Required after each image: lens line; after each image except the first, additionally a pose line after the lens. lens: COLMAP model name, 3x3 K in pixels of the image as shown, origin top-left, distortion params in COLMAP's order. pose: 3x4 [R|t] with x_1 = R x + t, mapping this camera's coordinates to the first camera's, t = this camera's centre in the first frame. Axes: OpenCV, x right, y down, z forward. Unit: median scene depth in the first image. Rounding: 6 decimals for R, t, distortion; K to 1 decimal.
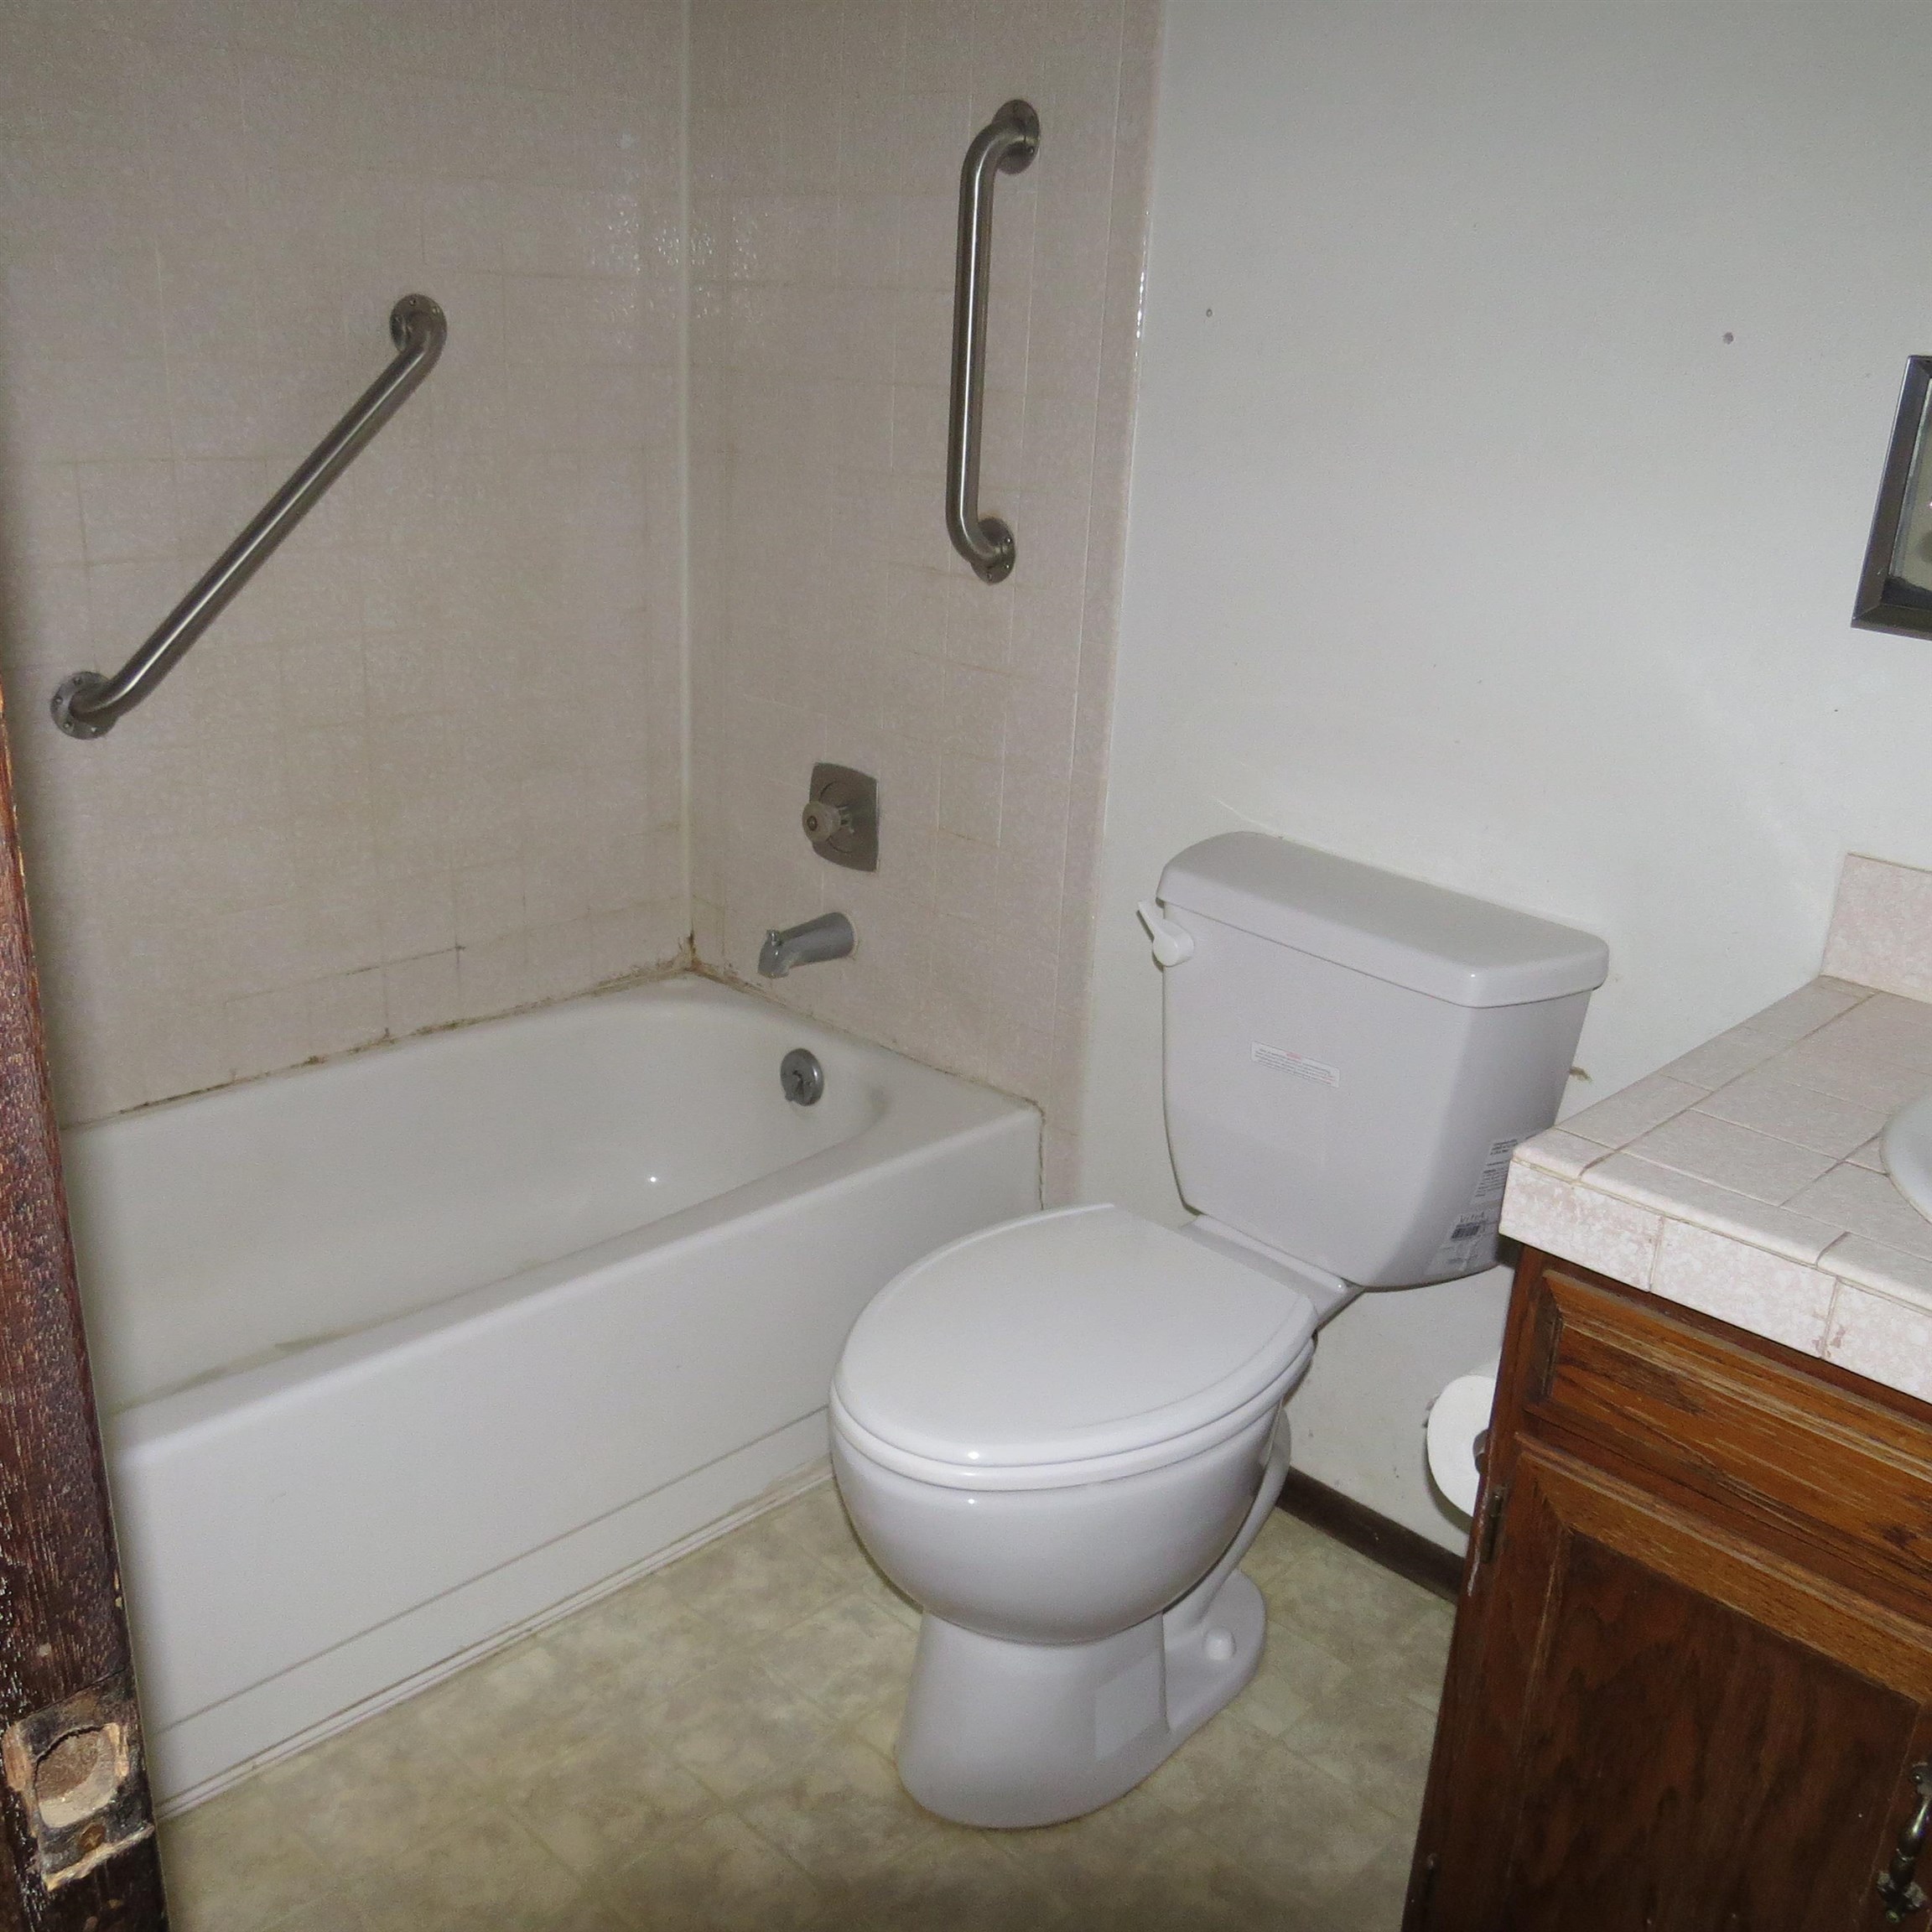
lens RADIAL K [[1836.5, 0, 967.2], [0, 1836.5, 958.5], [0, 0, 1]] dist [-0.027033, 0.008013]
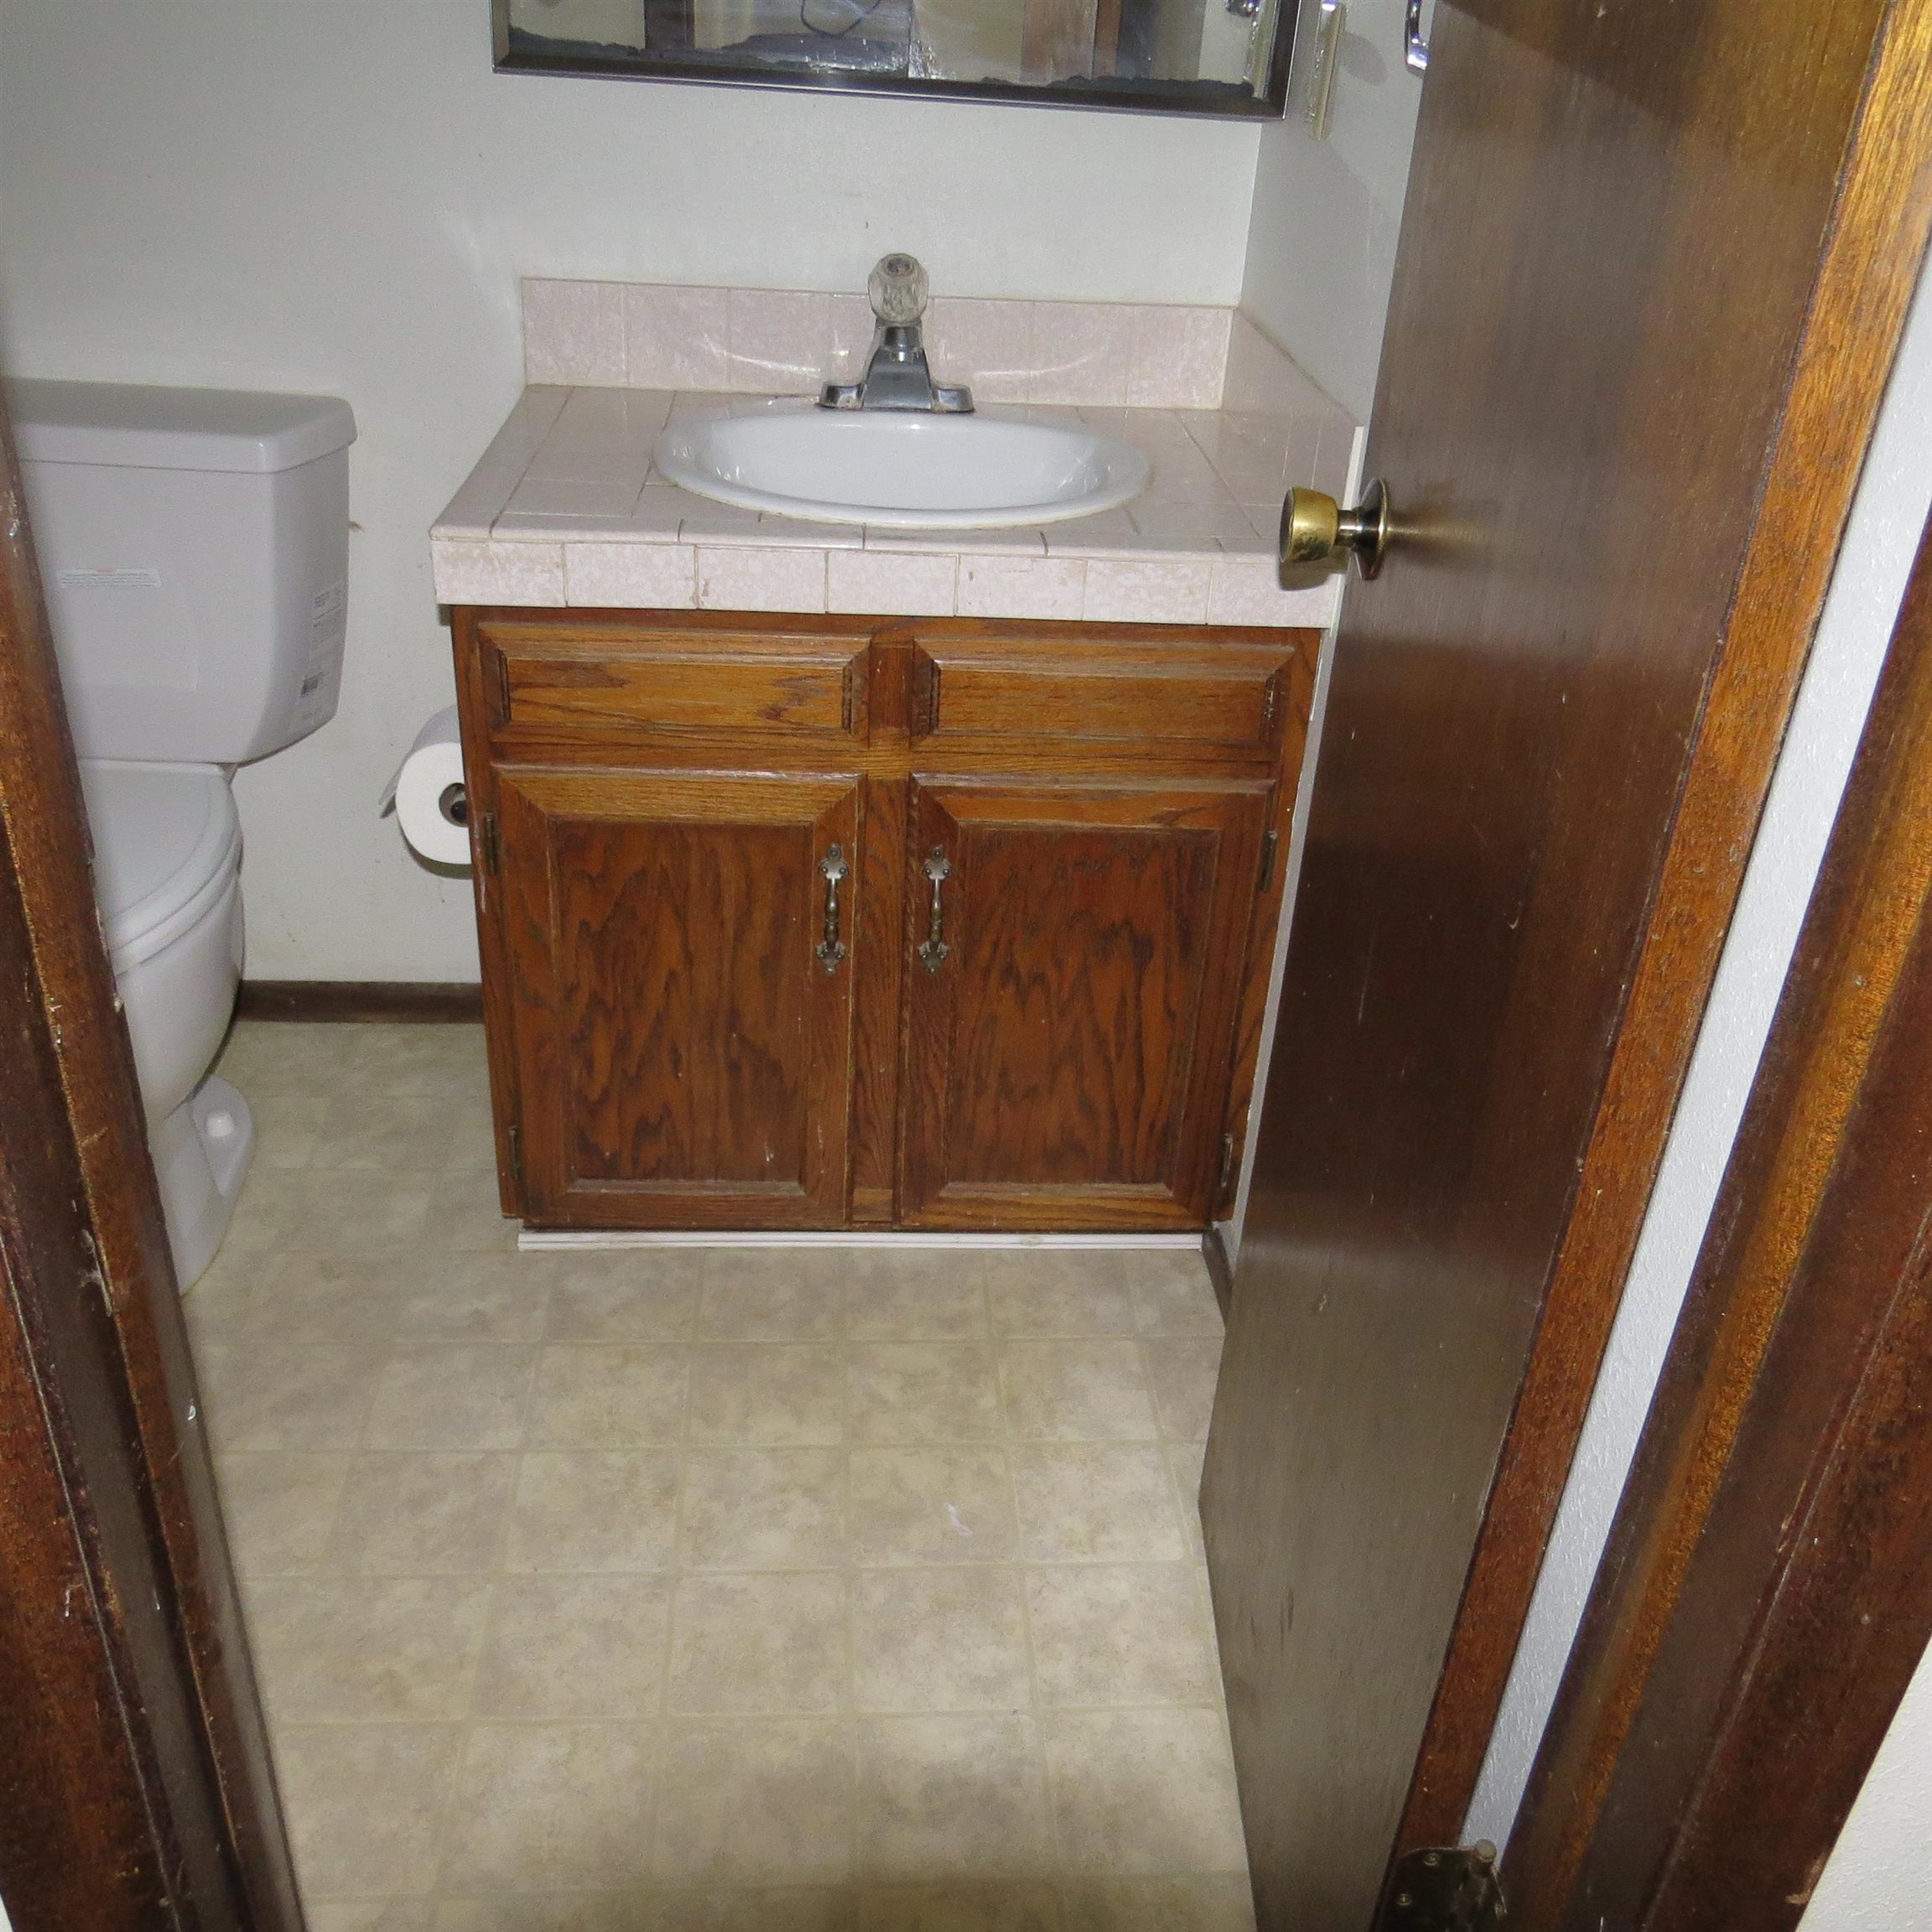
lens RADIAL K [[1836.5, 0, 967.2], [0, 1836.5, 958.5], [0, 0, 1]] dist [-0.027033, 0.008013]
pose [[0.674408, -0.372557, 0.637476, -0.358252], [0.224909, 0.925994, 0.303234, 0.080959], [-0.703270, -0.061130, 0.708289, -0.144880]]
